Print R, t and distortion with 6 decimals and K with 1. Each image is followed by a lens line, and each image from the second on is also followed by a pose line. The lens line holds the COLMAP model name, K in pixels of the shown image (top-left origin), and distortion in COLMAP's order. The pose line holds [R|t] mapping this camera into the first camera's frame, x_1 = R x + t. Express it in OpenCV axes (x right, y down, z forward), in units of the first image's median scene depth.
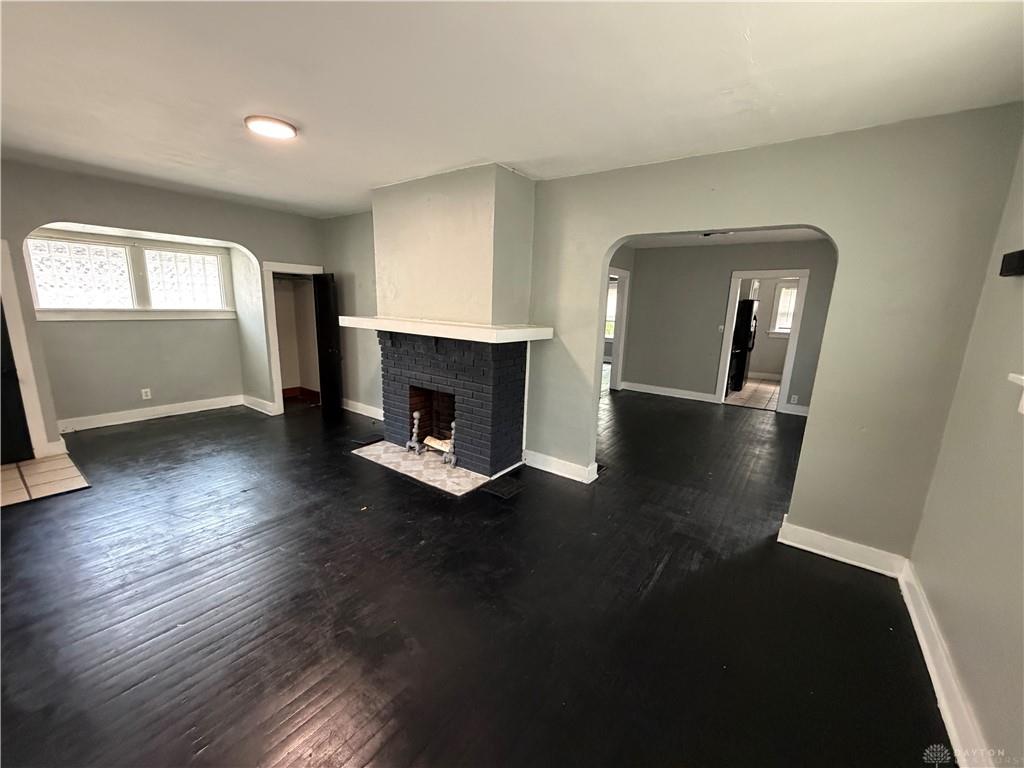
lens RADIAL K [[408.1, 0, 511.0], [0, 408.1, 386.0], [0, 0, 1]] dist [0.001317, -0.000430]
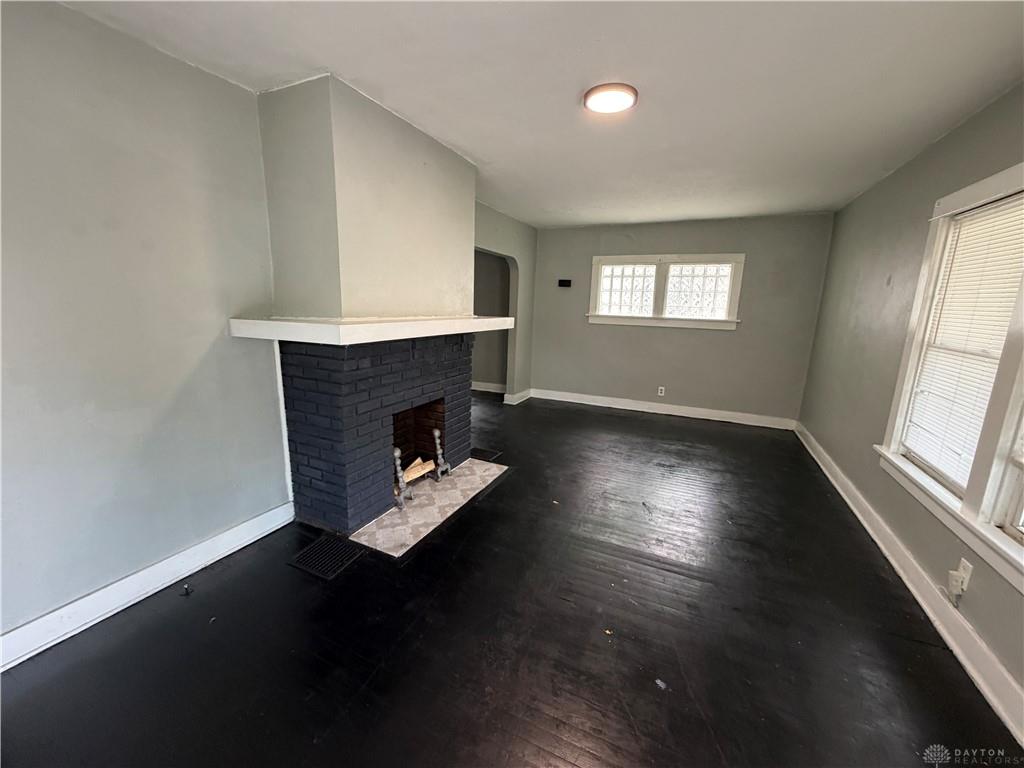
lens RADIAL K [[408.1, 0, 511.0], [0, 408.1, 386.0], [0, 0, 1]] dist [0.001317, -0.000430]
pose [[-0.193035, -0.236242, 0.952327, -0.998481], [0.162876, 0.949401, 0.268531, -0.215217], [-0.967579, 0.206947, -0.144790, 0.961794]]
